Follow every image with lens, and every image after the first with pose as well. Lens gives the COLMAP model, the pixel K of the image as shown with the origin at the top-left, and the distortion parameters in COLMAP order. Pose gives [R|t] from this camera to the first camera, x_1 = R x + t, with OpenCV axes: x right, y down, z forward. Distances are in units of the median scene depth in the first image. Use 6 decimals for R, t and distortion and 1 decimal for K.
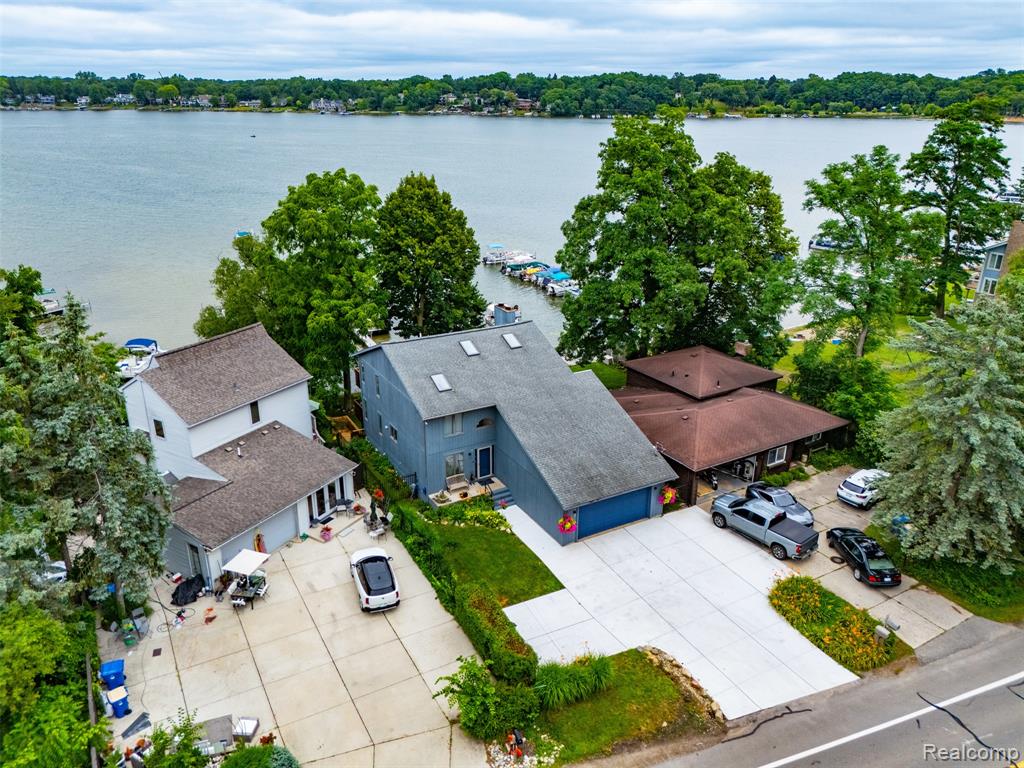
lens RADIAL K [[752.4, 0, 515.5], [0, 752.4, 383.4], [0, 0, 1]] dist [0.066939, -0.062409]
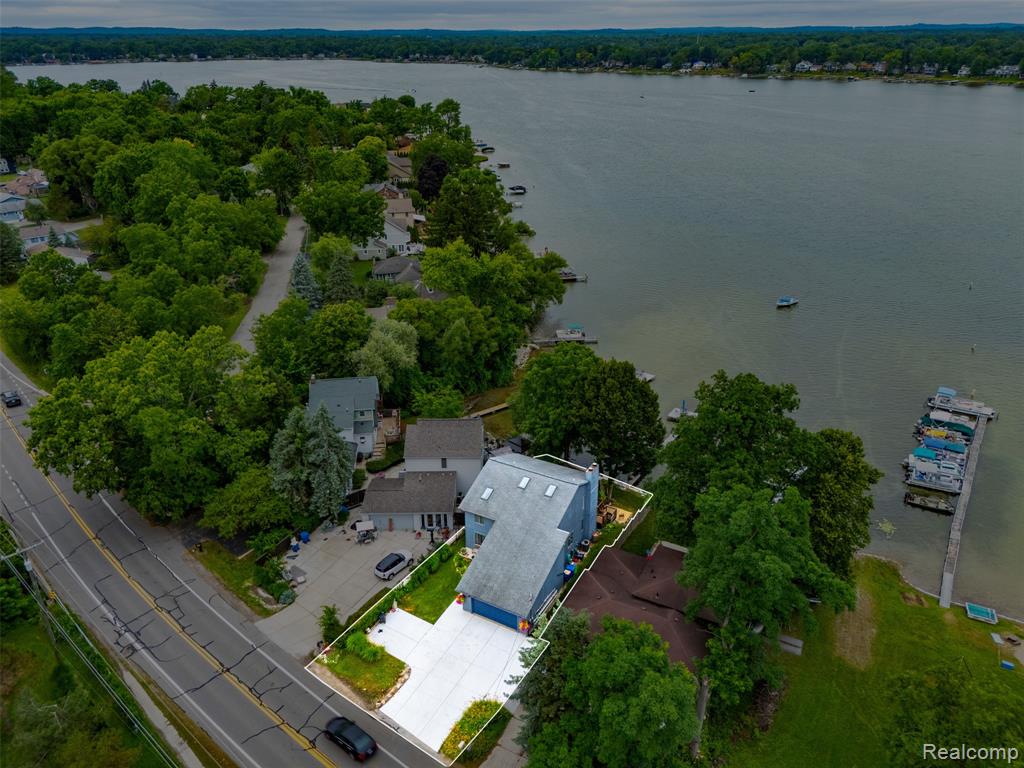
lens RADIAL K [[752.4, 0, 515.5], [0, 752.4, 383.4], [0, 0, 1]] dist [0.066939, -0.062409]
pose [[0.510570, 0.352741, -0.784151, 1.171822], [-0.303488, 0.927210, 0.219490, -0.619976], [0.804496, 0.125916, 0.580458, -0.002164]]
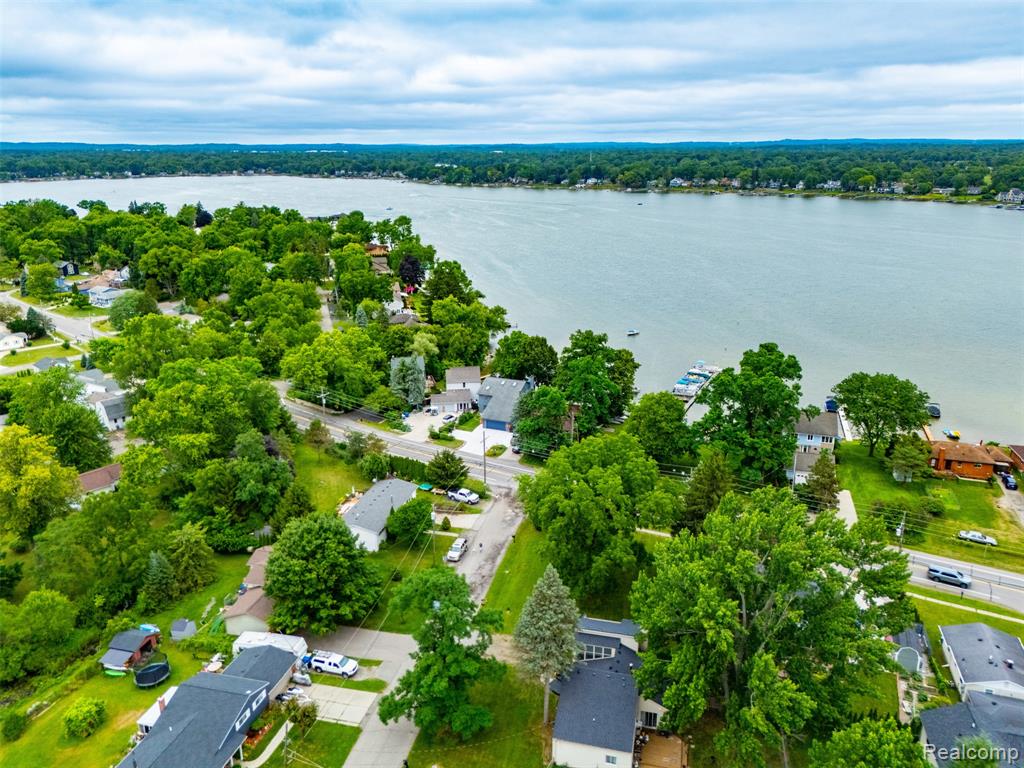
lens RADIAL K [[752.4, 0, 515.5], [0, 752.4, 383.4], [0, 0, 1]] dist [0.066939, -0.062409]
pose [[0.606435, 0.229692, -0.761235, 3.038854], [-0.278093, 0.958174, 0.067574, -0.335425], [0.744917, 0.170714, 0.644946, -1.521292]]
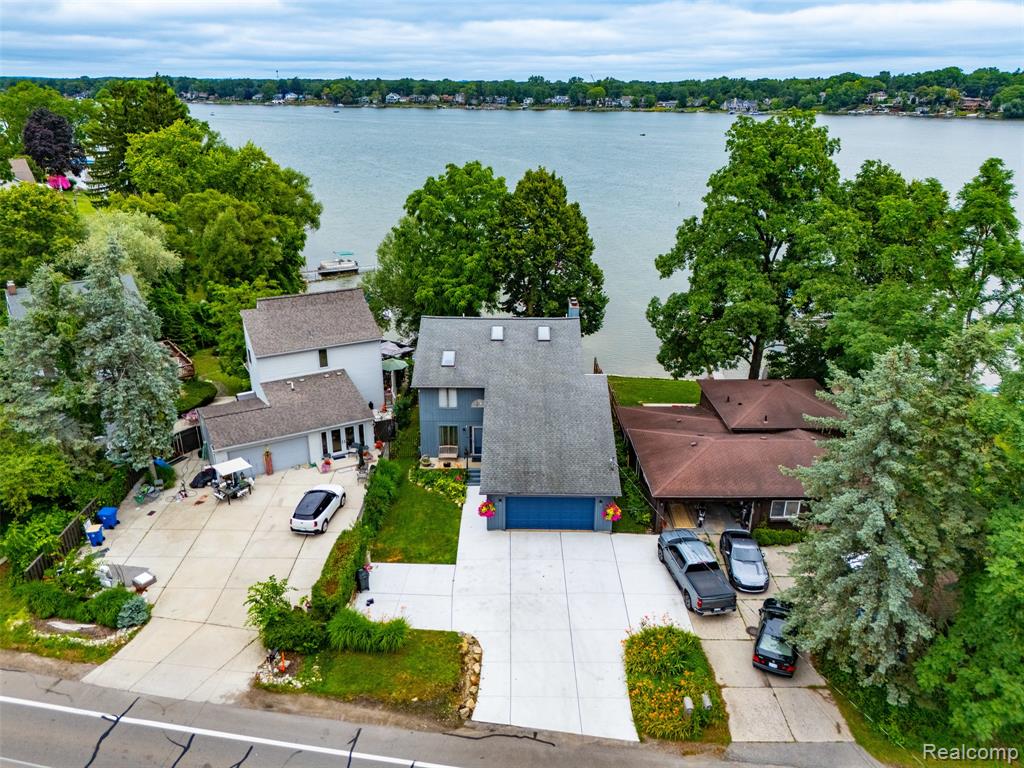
lens RADIAL K [[752.4, 0, 515.5], [0, 752.4, 383.4], [0, 0, 1]] dist [0.066939, -0.062409]
pose [[0.866193, 0.180735, -0.465881, 0.474500], [-0.180787, 0.982491, 0.045020, -0.030785], [0.465861, 0.045230, 0.883701, 0.084921]]
